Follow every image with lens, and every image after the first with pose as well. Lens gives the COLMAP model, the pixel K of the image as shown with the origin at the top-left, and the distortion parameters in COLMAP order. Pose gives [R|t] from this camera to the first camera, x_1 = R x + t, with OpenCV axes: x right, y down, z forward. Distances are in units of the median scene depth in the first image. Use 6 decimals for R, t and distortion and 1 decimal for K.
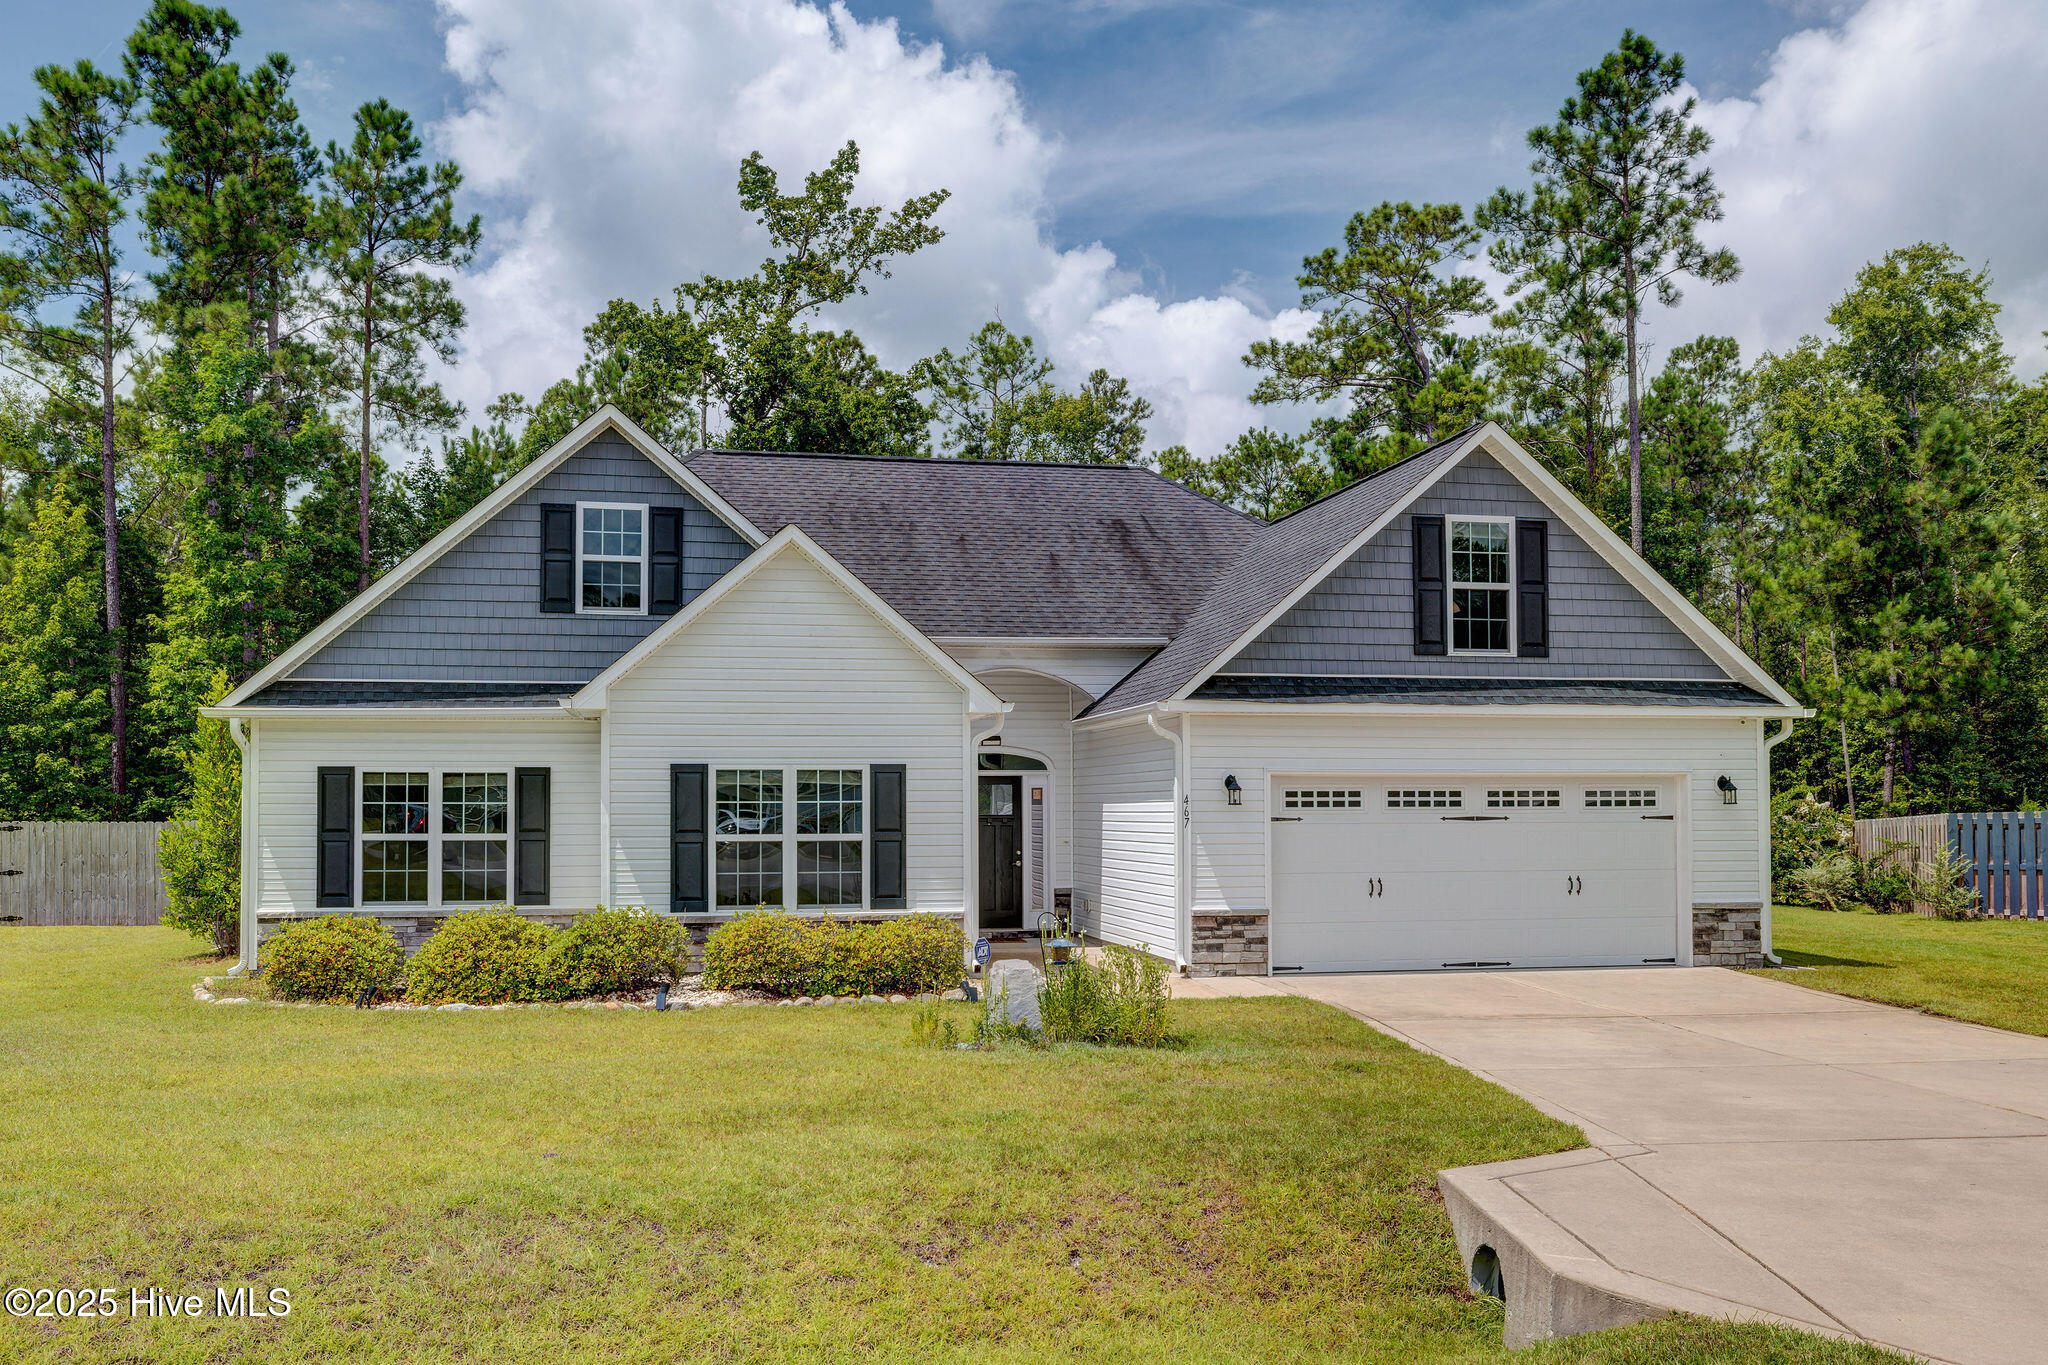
lens RADIAL K [[1595.5, 0, 1057.5], [0, 1595.5, 759.8], [0, 0, 1]] dist [0.019072, -0.041123]
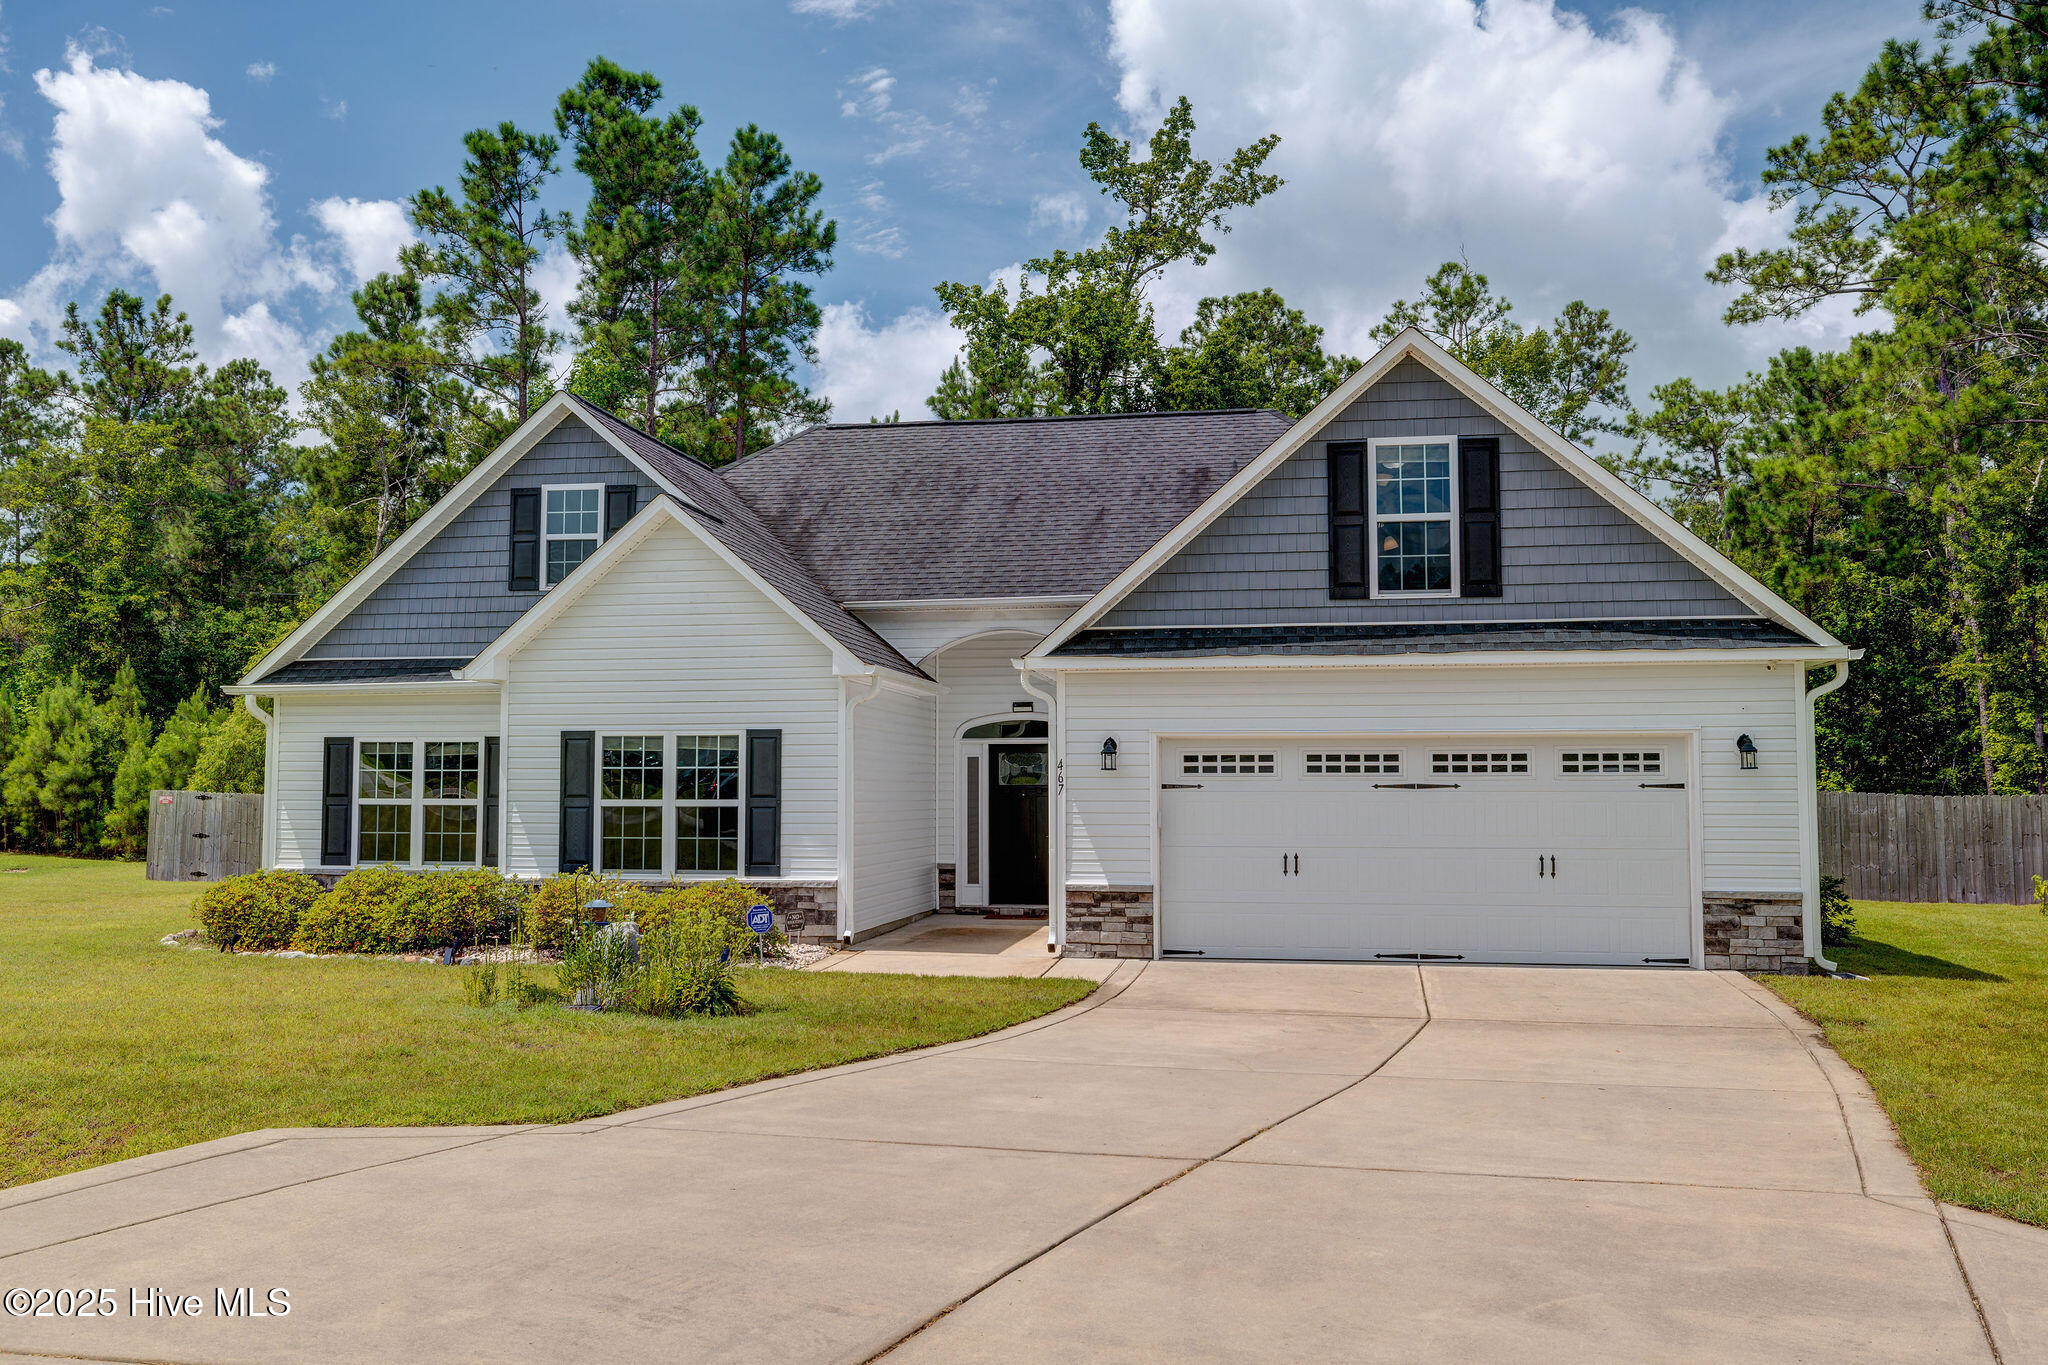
lens RADIAL K [[1657.7, 0, 1024.4], [0, 1657.7, 685.7], [0, 0, 1]] dist [0.012941, 0.011801]
pose [[0.937106, -0.019687, -0.348489, 0.376310], [0.008673, 0.999413, -0.033139, 0.010296], [0.348936, 0.028032, 0.936727, 0.085163]]
